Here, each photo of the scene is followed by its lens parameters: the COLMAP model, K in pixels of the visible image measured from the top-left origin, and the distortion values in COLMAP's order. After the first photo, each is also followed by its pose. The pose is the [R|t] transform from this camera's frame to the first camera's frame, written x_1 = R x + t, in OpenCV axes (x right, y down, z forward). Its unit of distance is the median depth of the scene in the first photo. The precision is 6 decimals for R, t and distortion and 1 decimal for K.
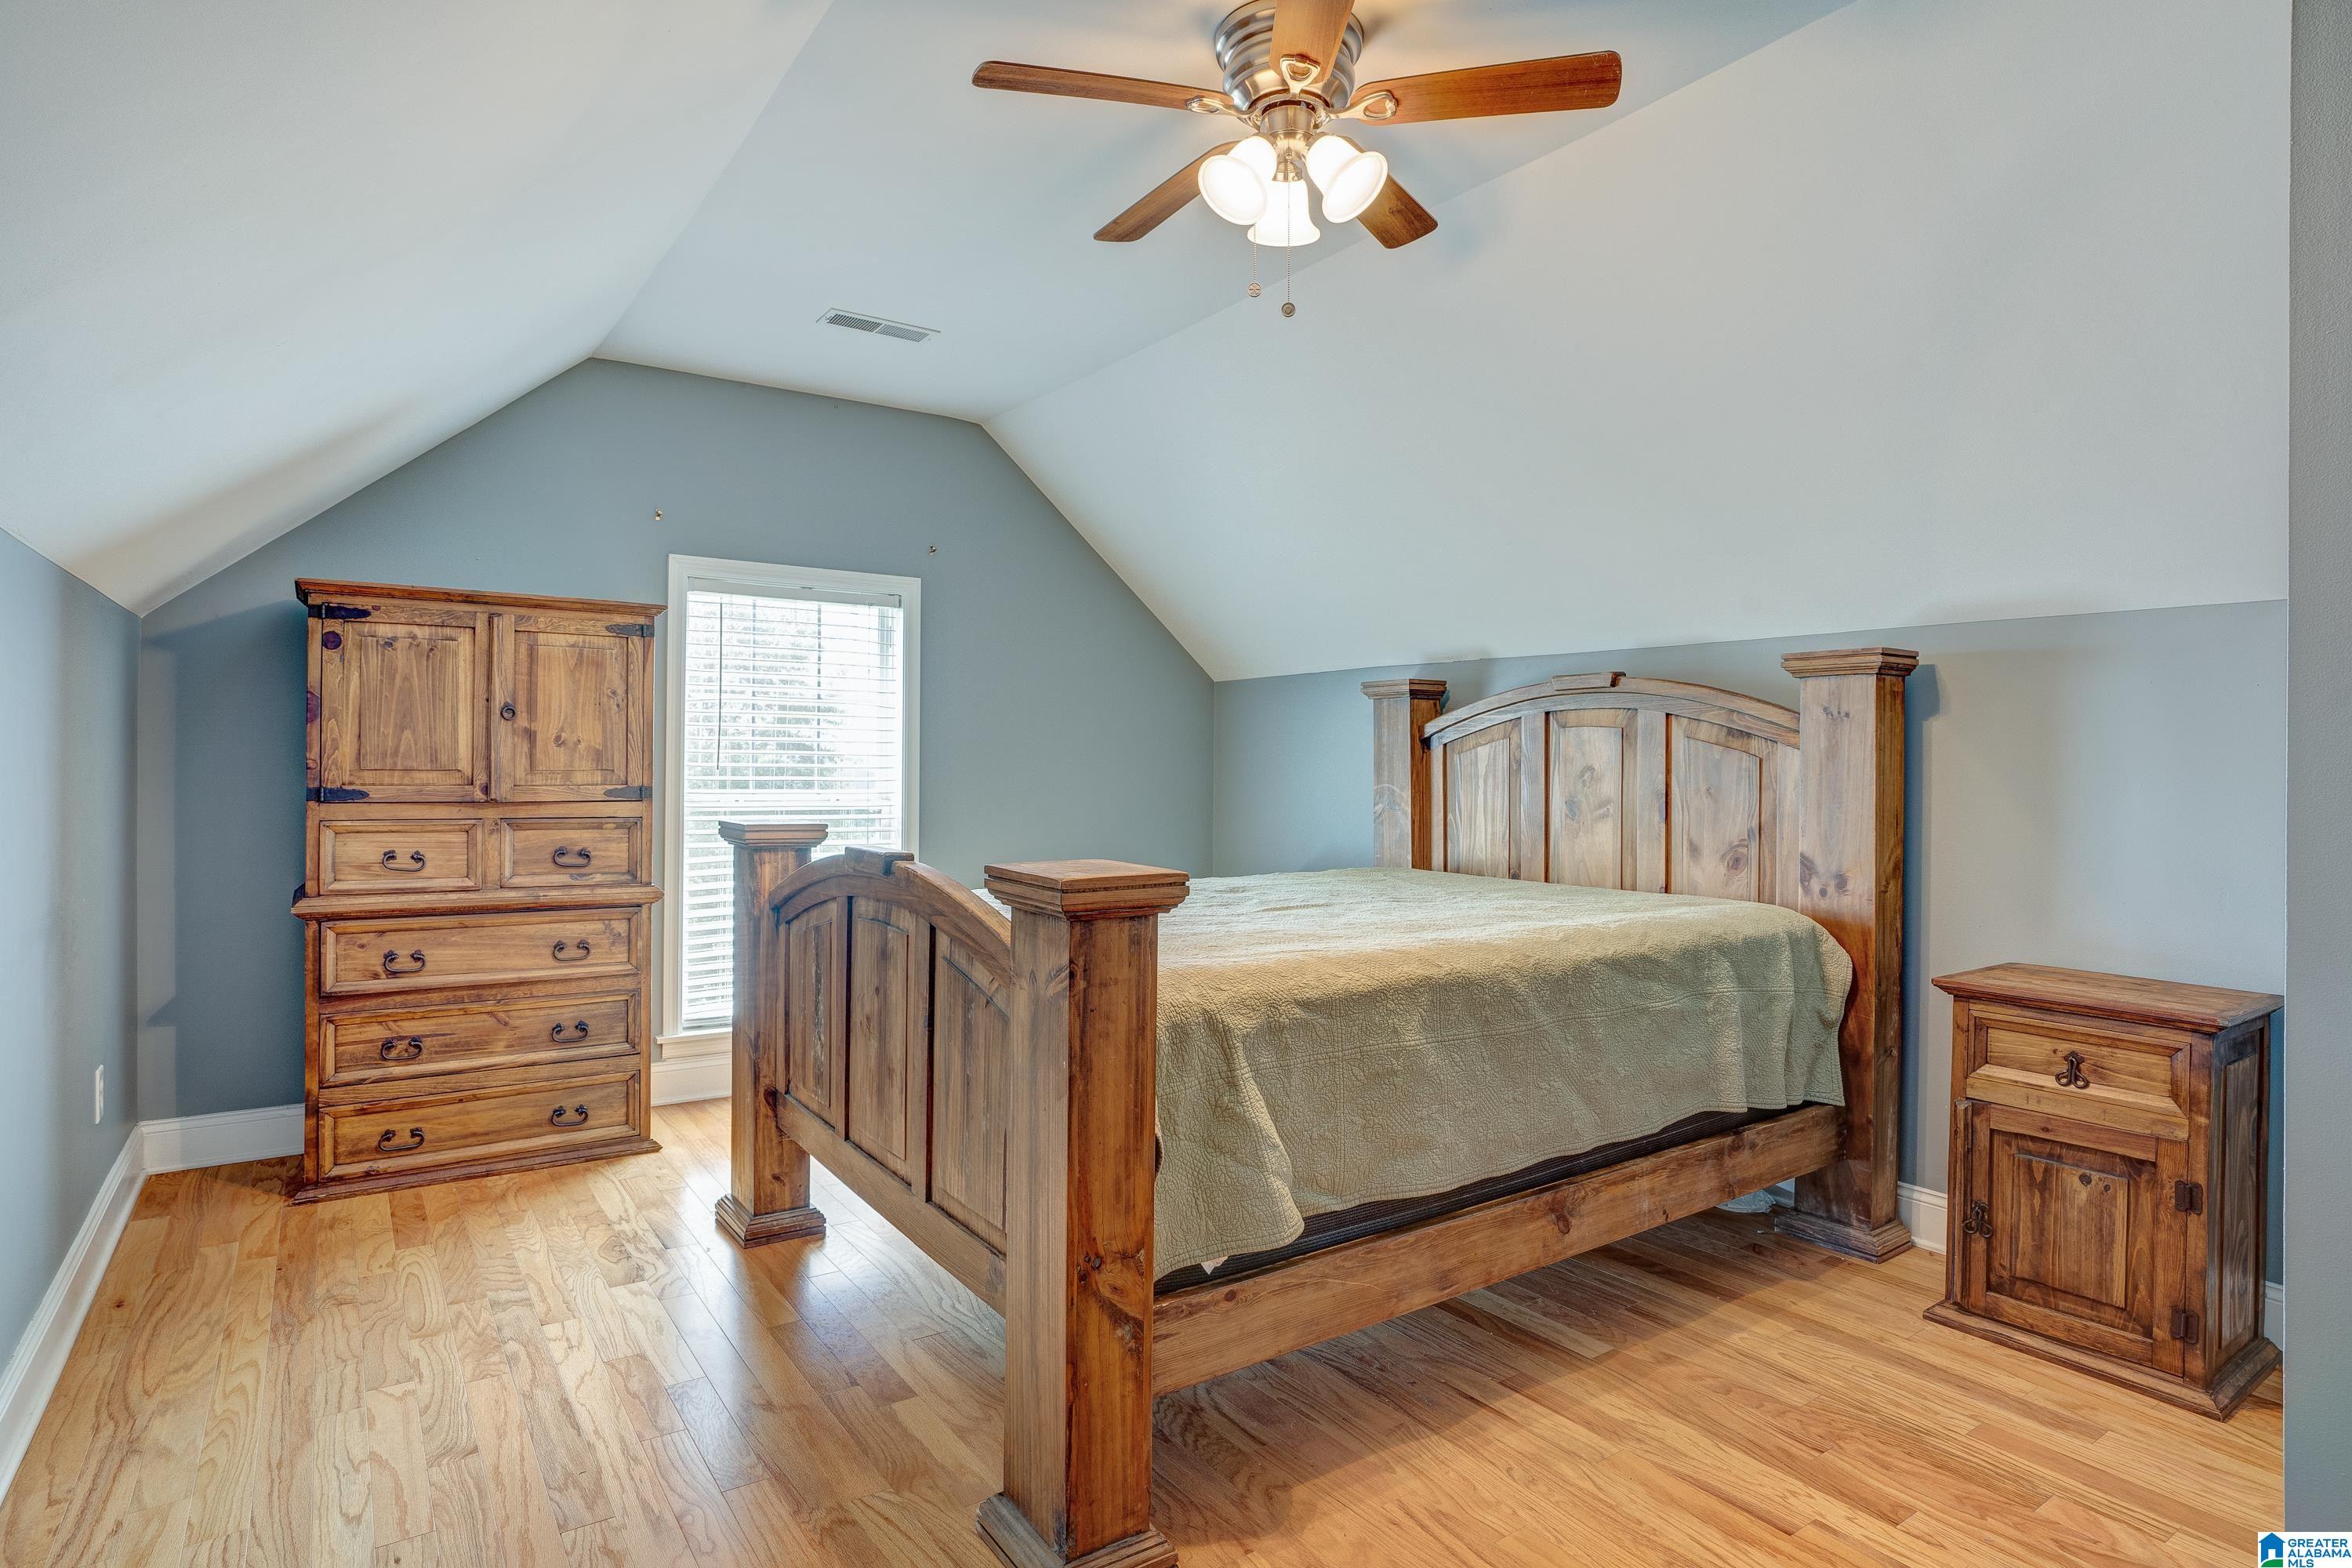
lens RADIAL K [[1236.5, 0, 1178.7], [0, 1236.5, 774.6], [0, 0, 1]] dist [-0.028295, 0.001205]
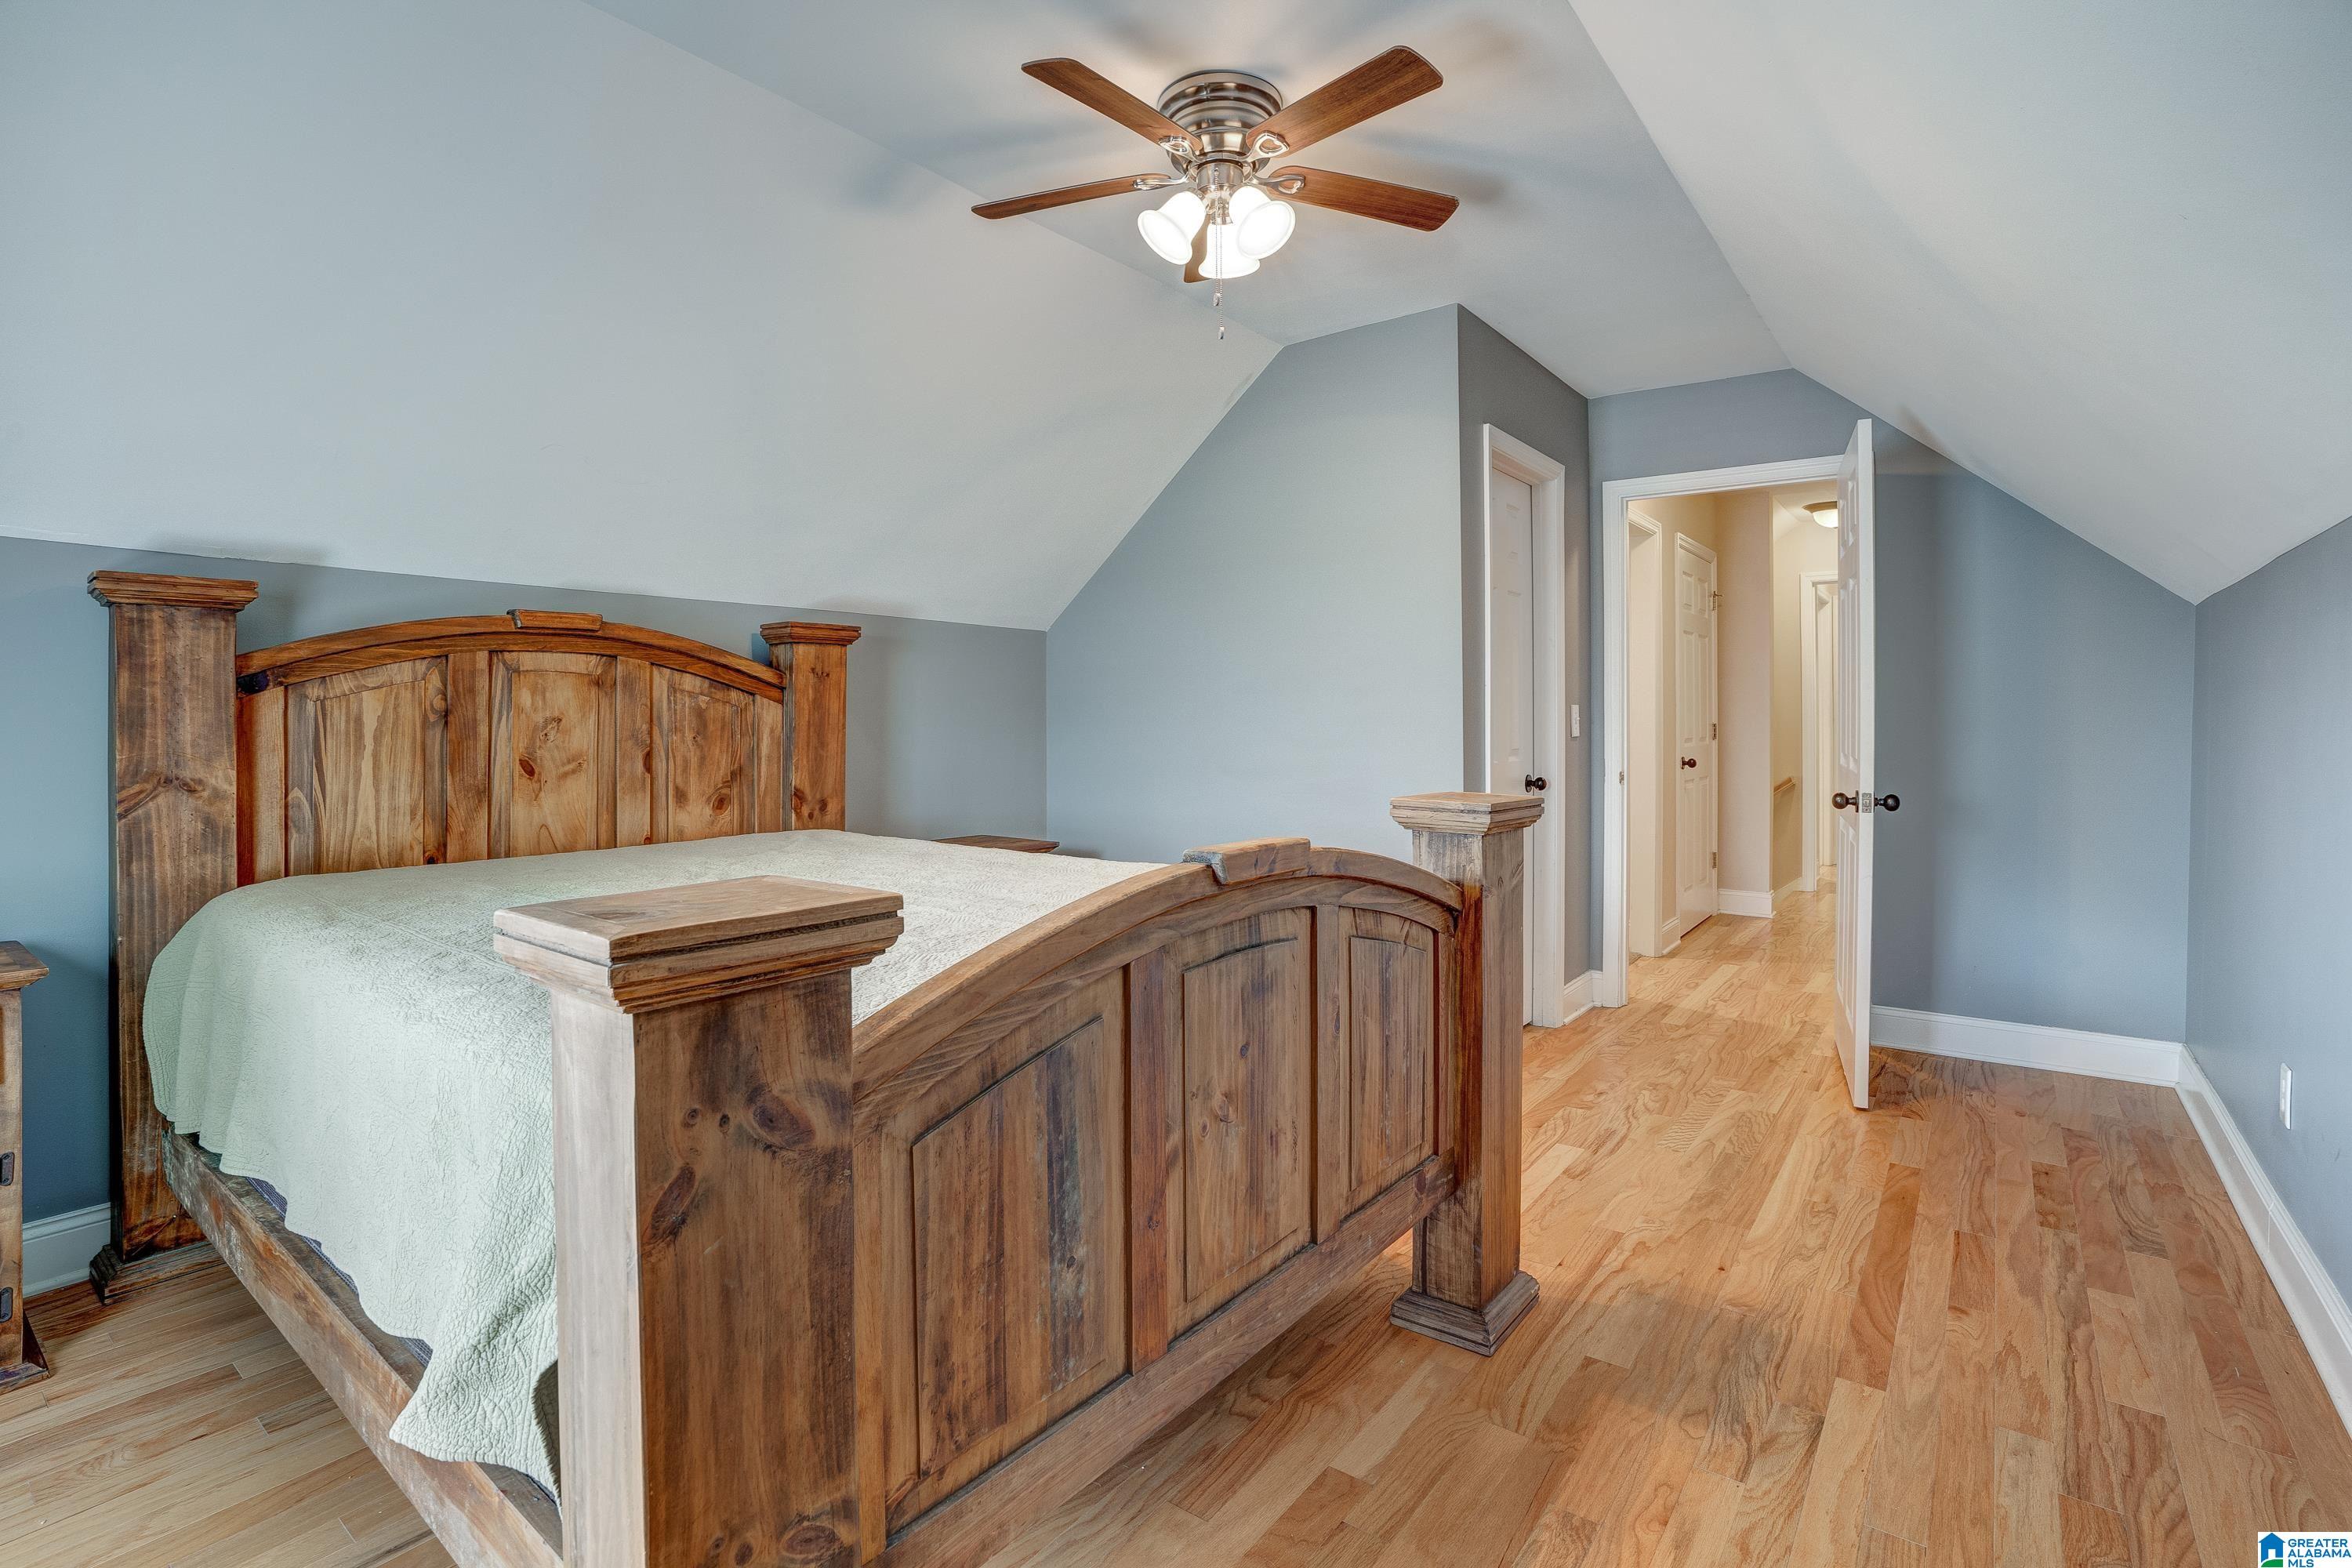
lens RADIAL K [[1091.7, 0, 1207.4], [0, 1091.7, 713.1], [0, 0, 1]] dist [-0.027609, 0.003797]
pose [[-0.315109, -0.007632, 0.949025, -0.605448], [0.000499, 0.999966, 0.008207, -0.016512], [-0.949056, 0.003059, -0.315094, 0.891510]]
